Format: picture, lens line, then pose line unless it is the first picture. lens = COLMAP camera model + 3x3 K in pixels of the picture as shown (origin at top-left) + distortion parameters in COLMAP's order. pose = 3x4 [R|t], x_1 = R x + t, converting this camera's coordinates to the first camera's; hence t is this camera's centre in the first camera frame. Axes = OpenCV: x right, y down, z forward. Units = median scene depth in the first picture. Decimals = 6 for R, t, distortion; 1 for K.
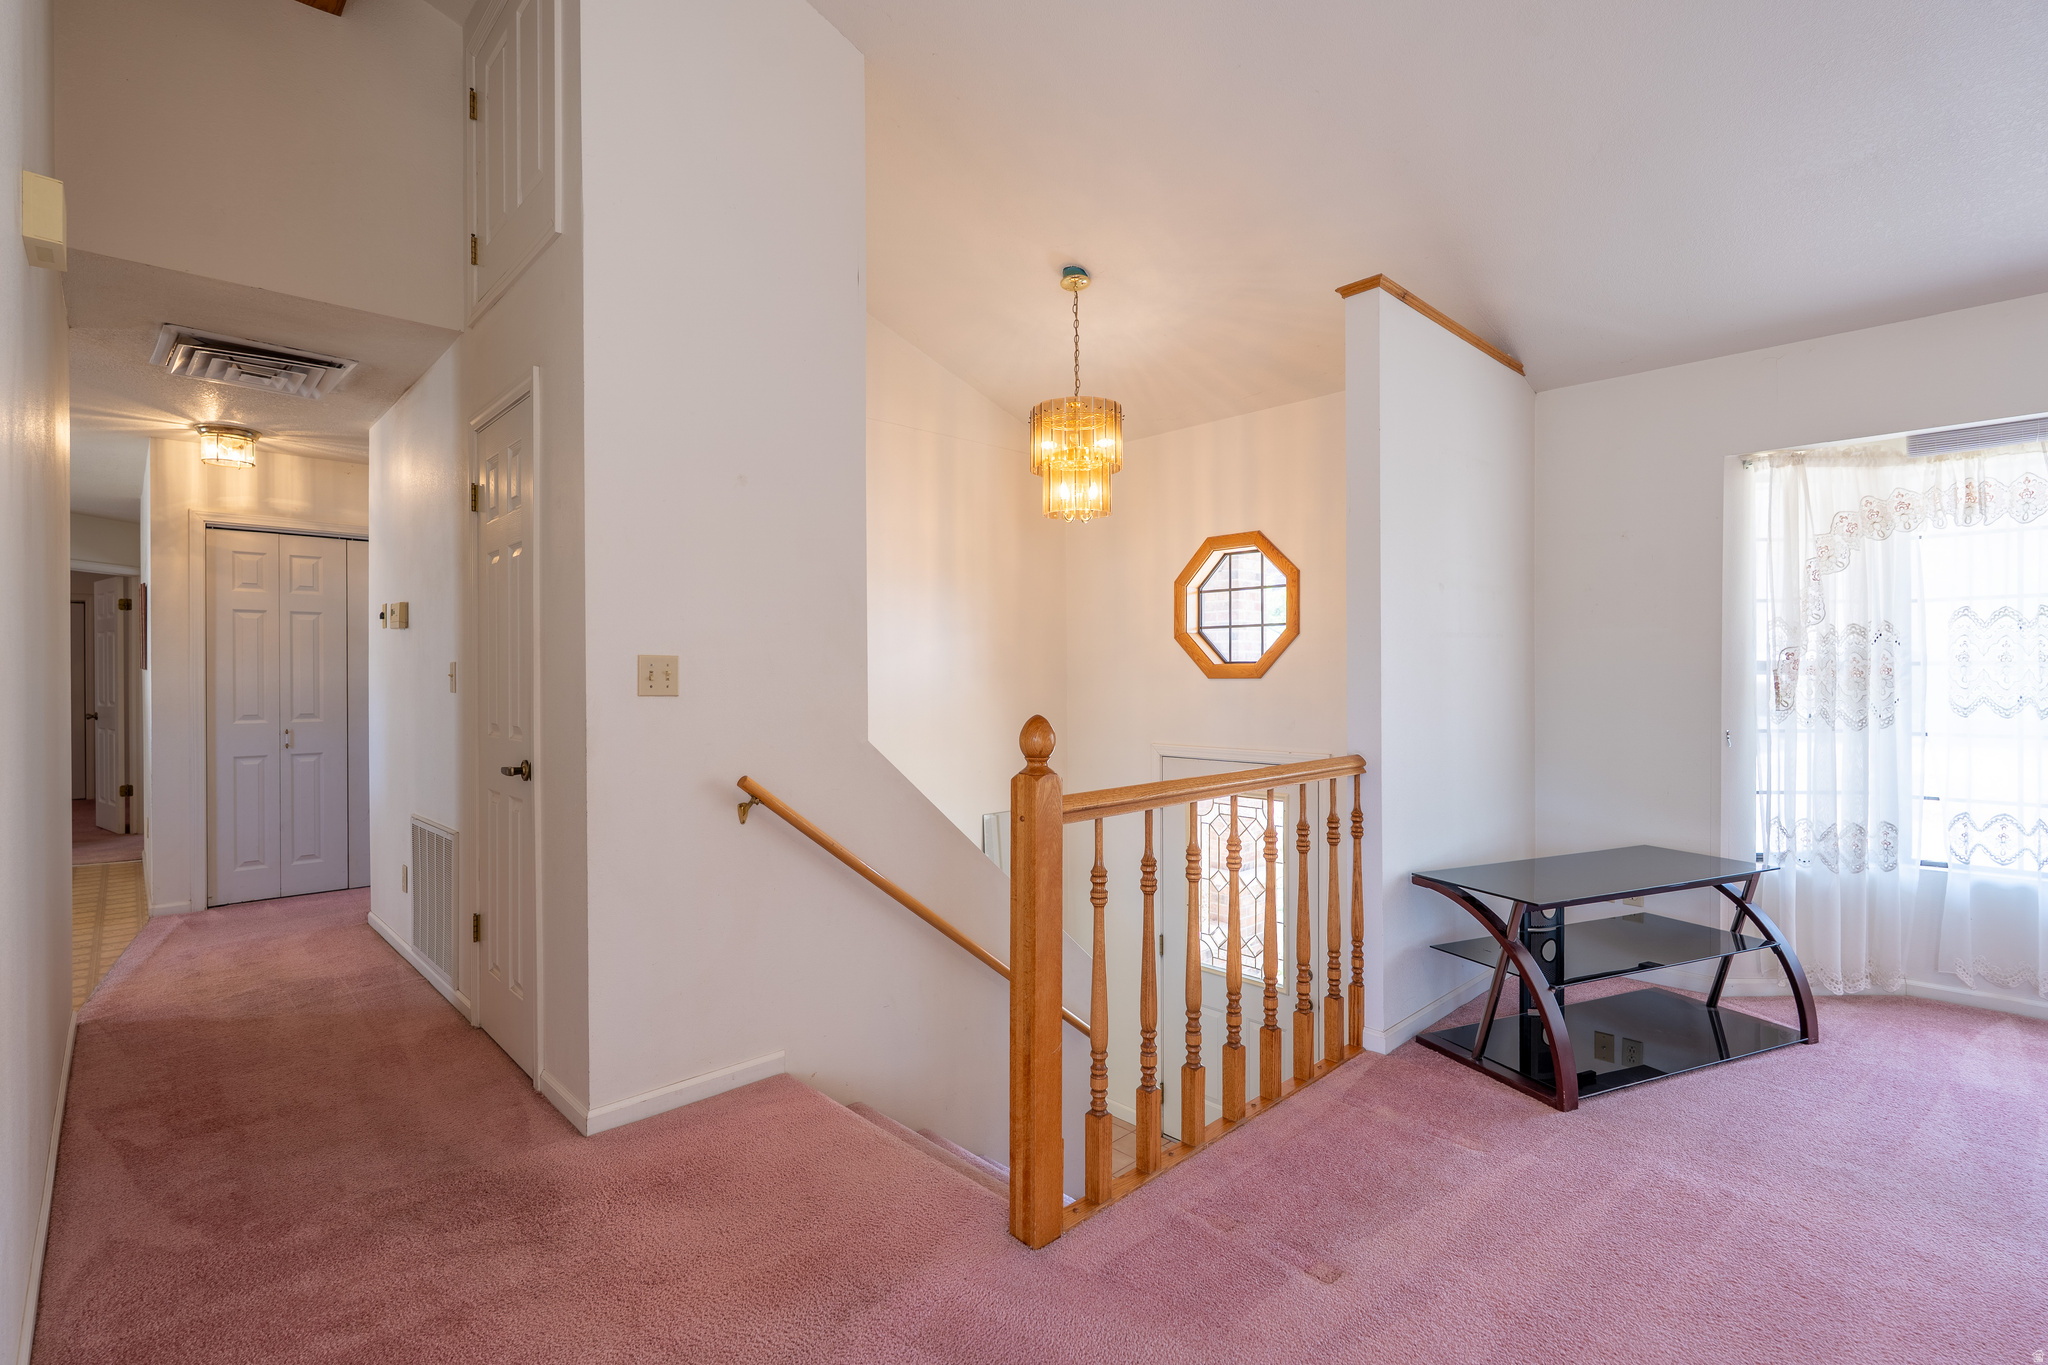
lens RADIAL K [[918.6, 0, 1024.0], [0, 918.6, 682.5], [0, 0, 1]] dist [0.000780, -0.000320]
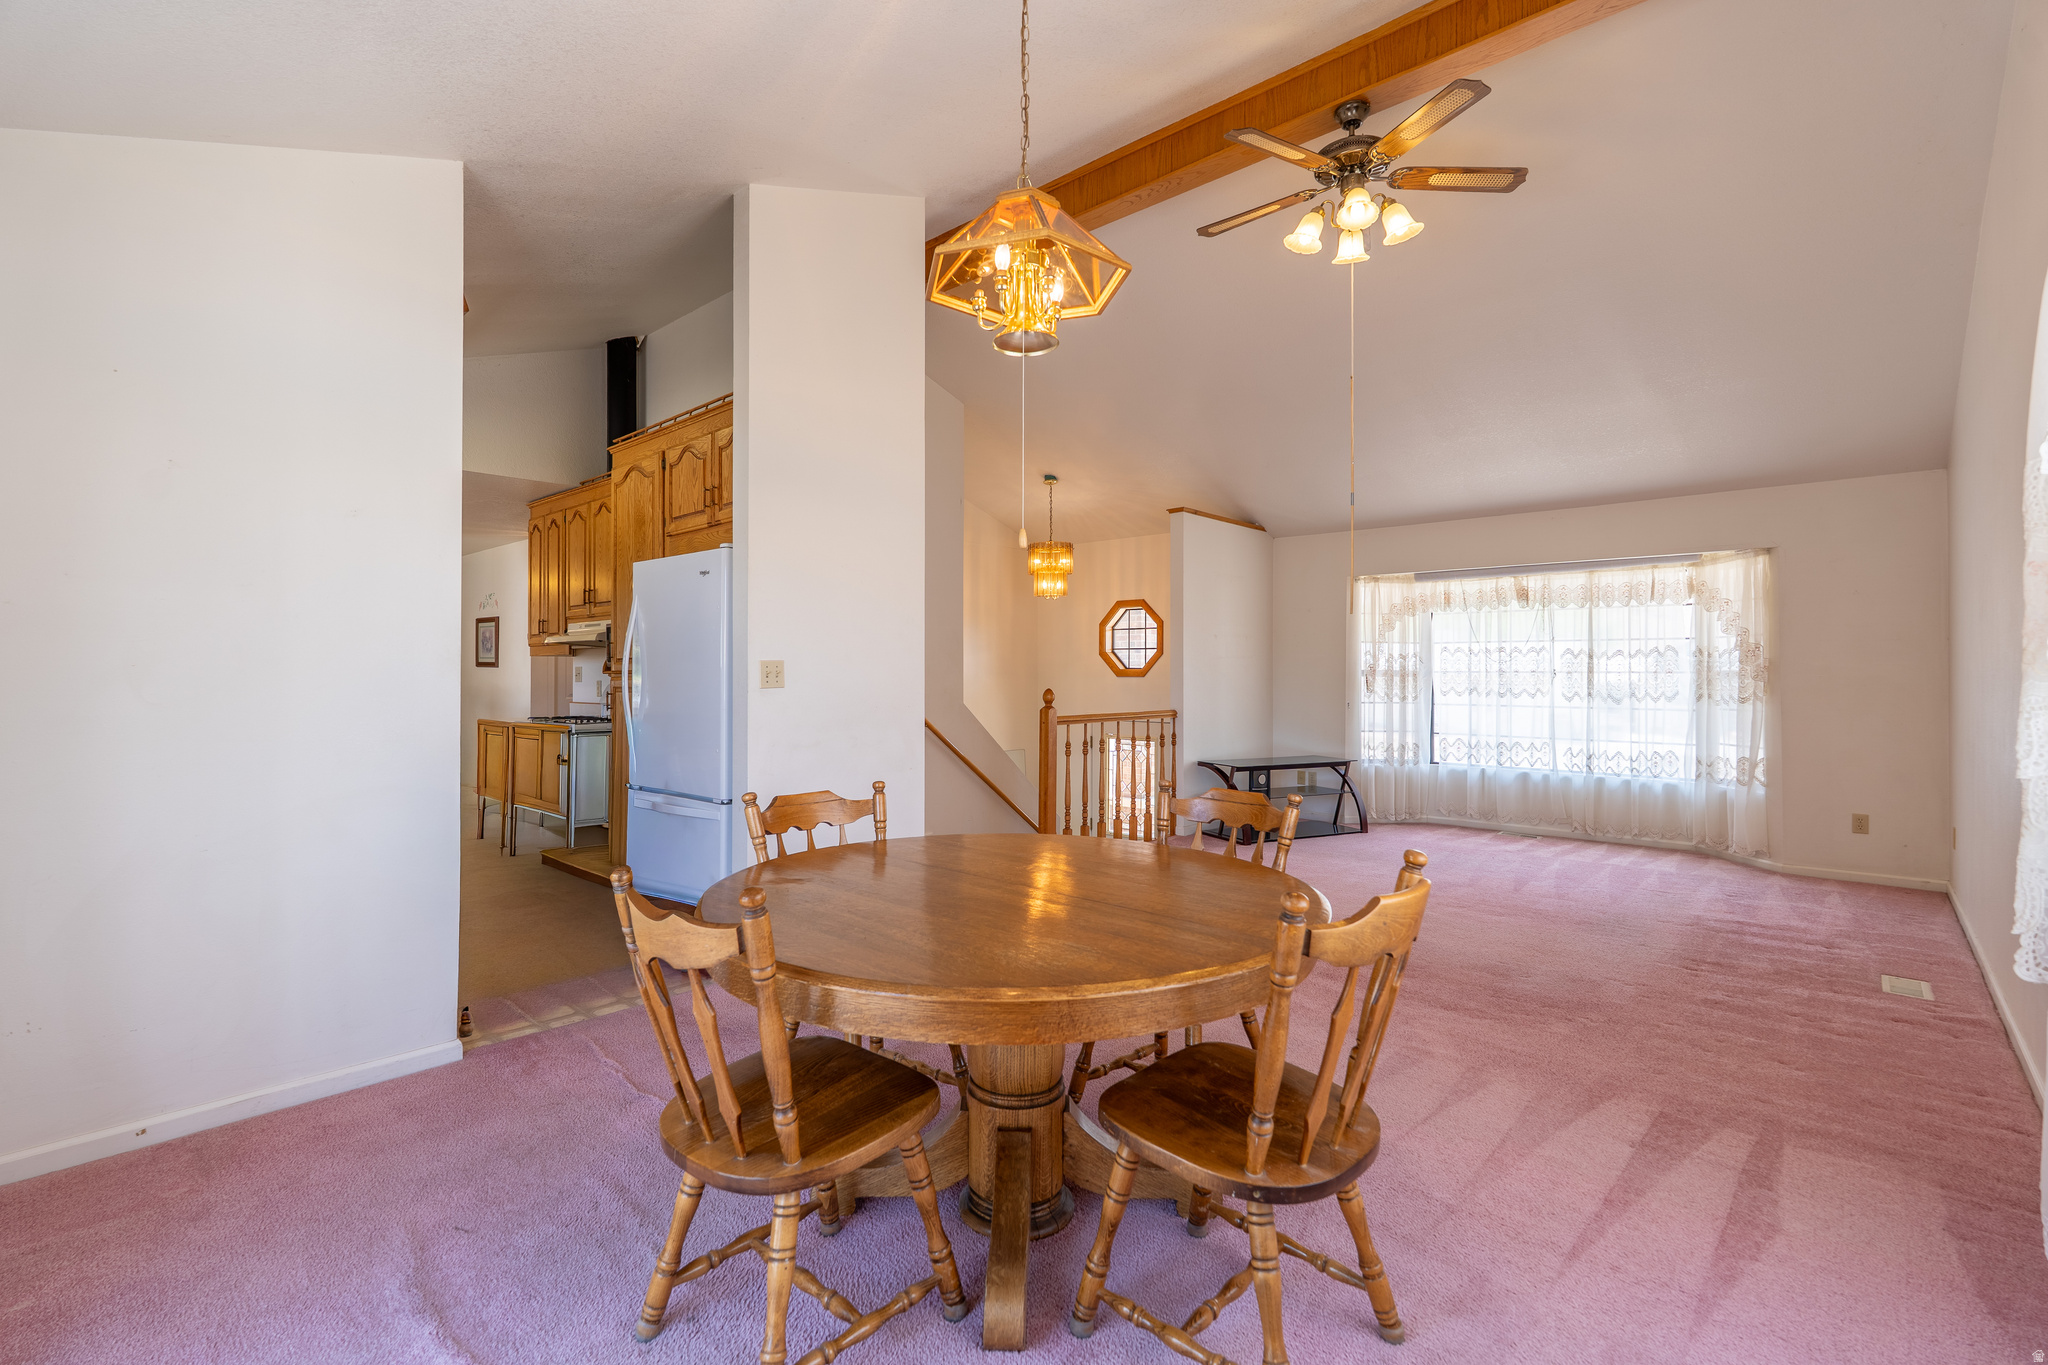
lens RADIAL K [[933.6, 0, 1024.0], [0, 933.6, 682.5], [0, 0, 1]] dist [-0.001144, -0.000494]
pose [[0.997447, 0.004933, 0.071238, -0.162151], [-0.005038, 0.999986, 0.001305, 0.007399], [-0.071231, -0.001660, 0.997458, -1.161374]]
